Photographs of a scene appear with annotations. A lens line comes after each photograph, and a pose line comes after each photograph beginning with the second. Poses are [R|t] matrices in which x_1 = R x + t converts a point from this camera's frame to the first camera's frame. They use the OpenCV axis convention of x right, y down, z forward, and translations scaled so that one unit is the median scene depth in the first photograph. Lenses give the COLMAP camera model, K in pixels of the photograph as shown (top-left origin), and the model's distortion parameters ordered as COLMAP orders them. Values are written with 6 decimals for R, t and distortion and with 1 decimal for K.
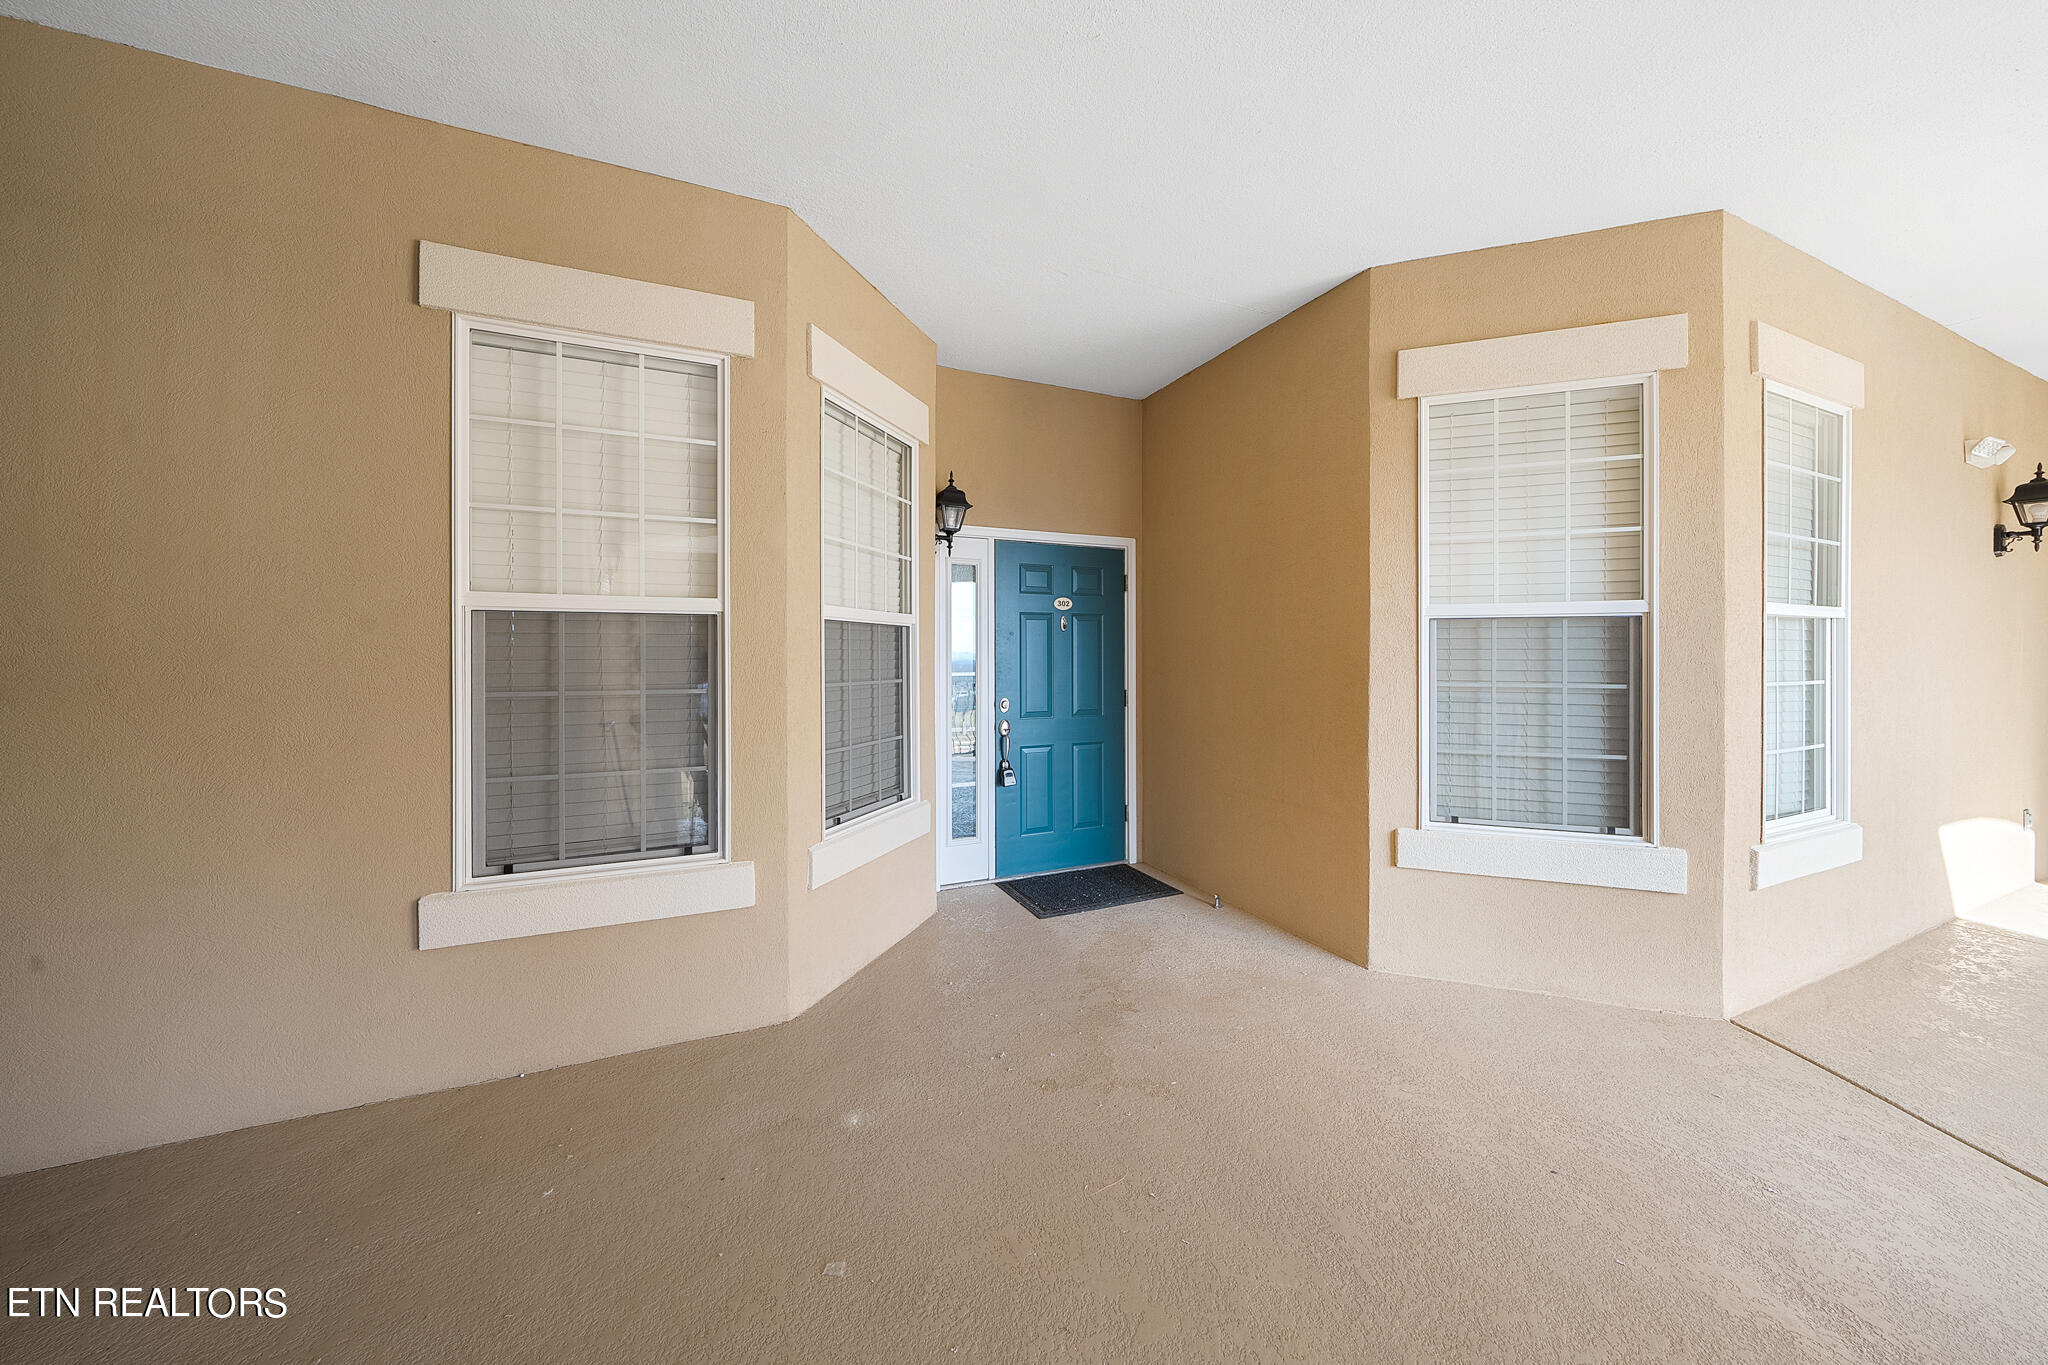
lens RADIAL K [[700.0, 0, 1024.0], [0, 700.0, 682.5], [0, 0, 1]] dist [-0.002022, -0.000141]
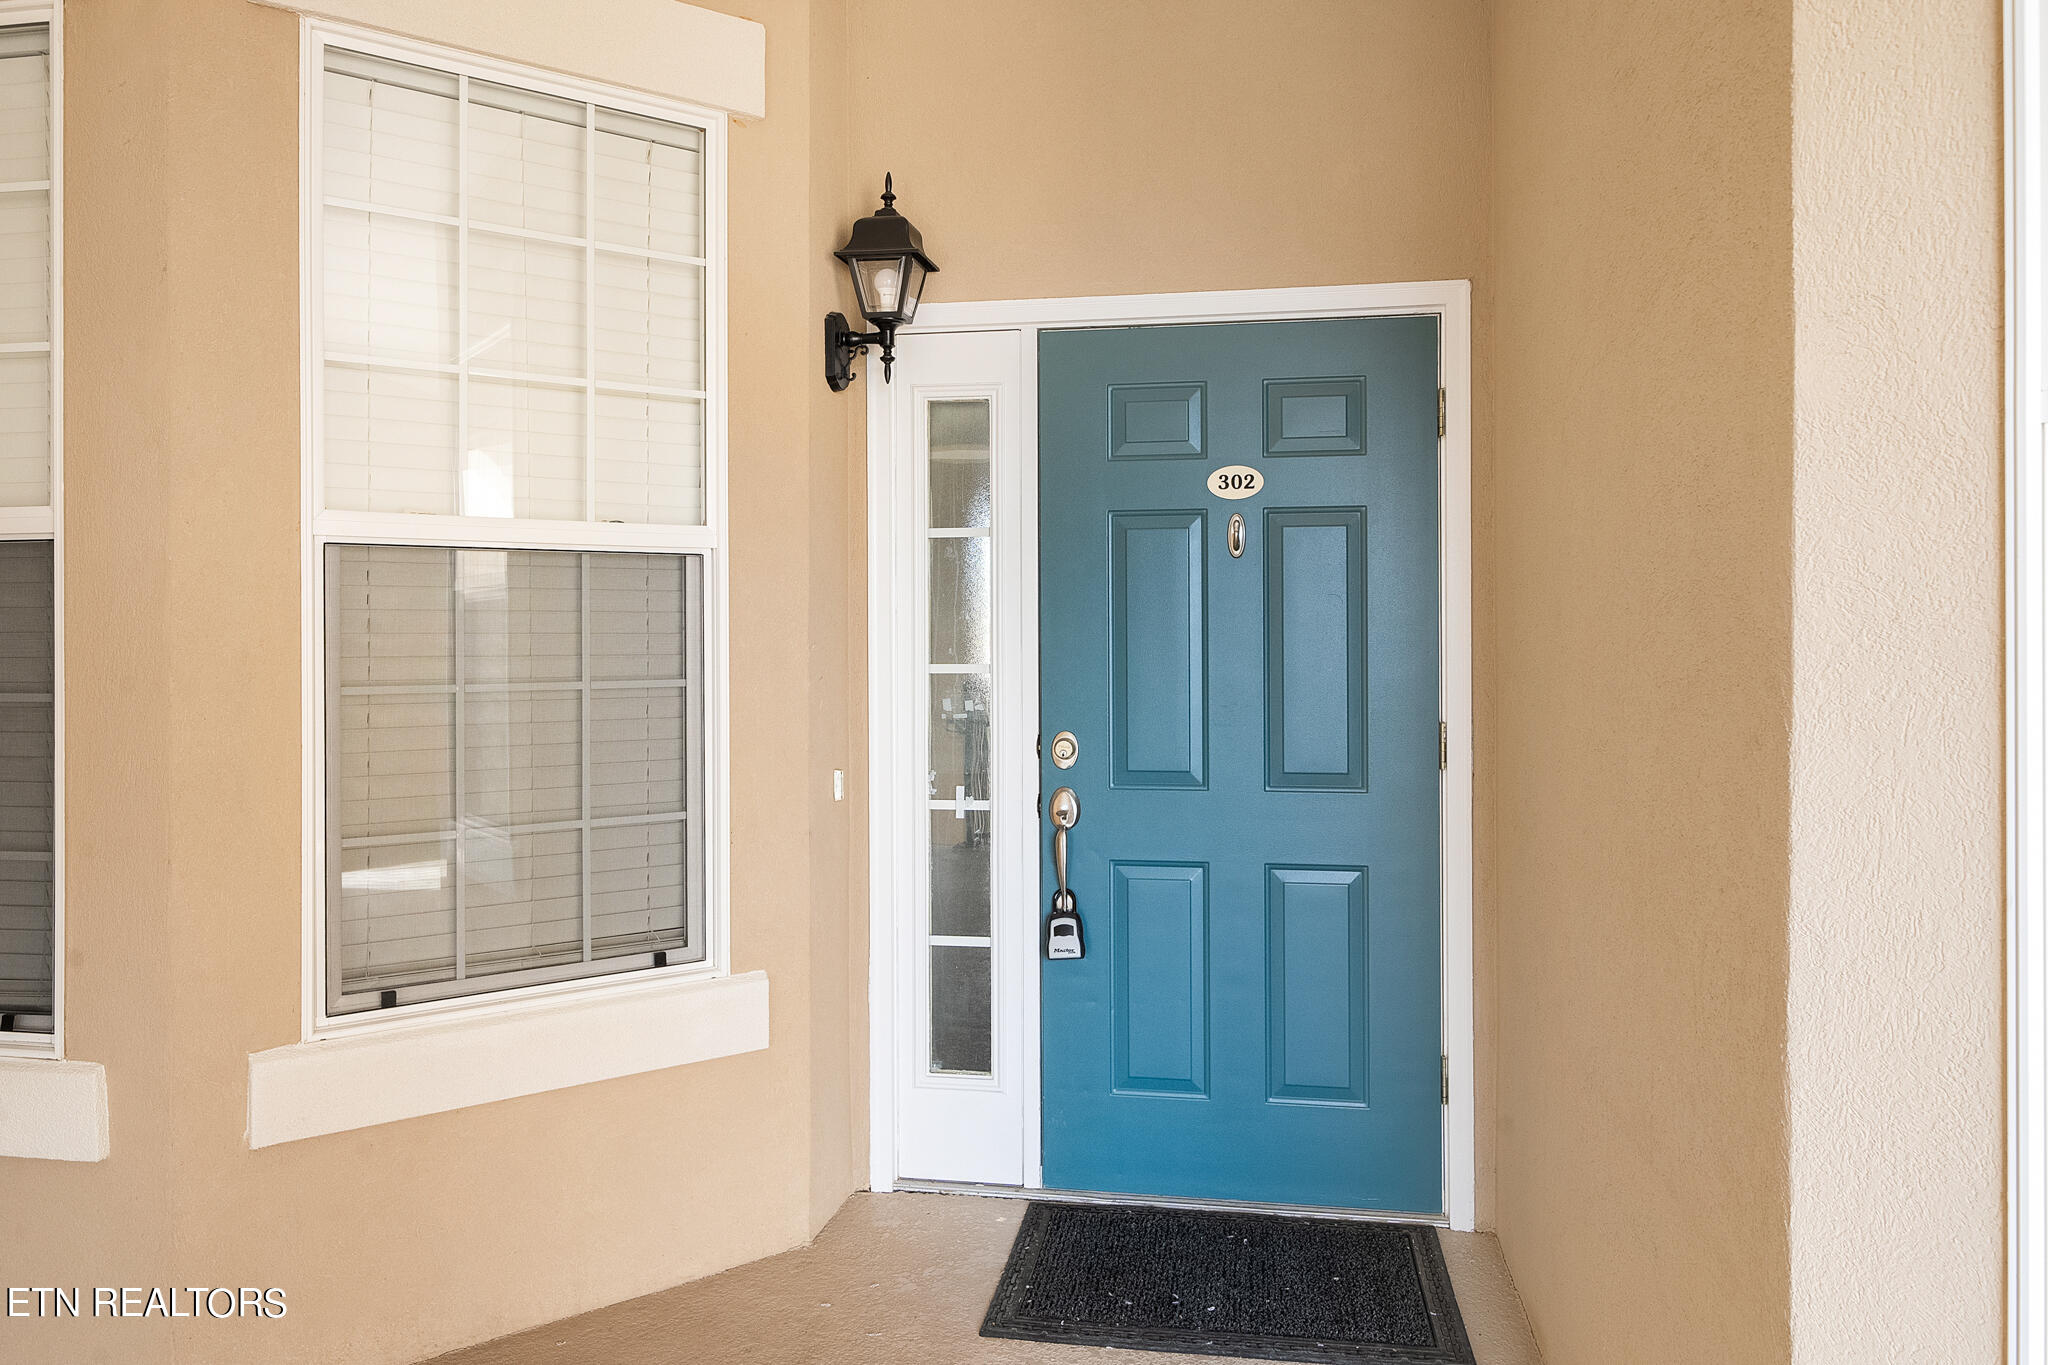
lens RADIAL K [[1439.4, 0, 1024.1], [0, 1439.4, 670.8], [0, 0, 1]] dist [0.017405, 0.001756]
pose [[0.833268, 0.012440, -0.552729, 0.405845], [-0.017653, 0.999836, -0.004109, -0.008519], [0.552587, 0.013181, 0.833351, 0.323299]]
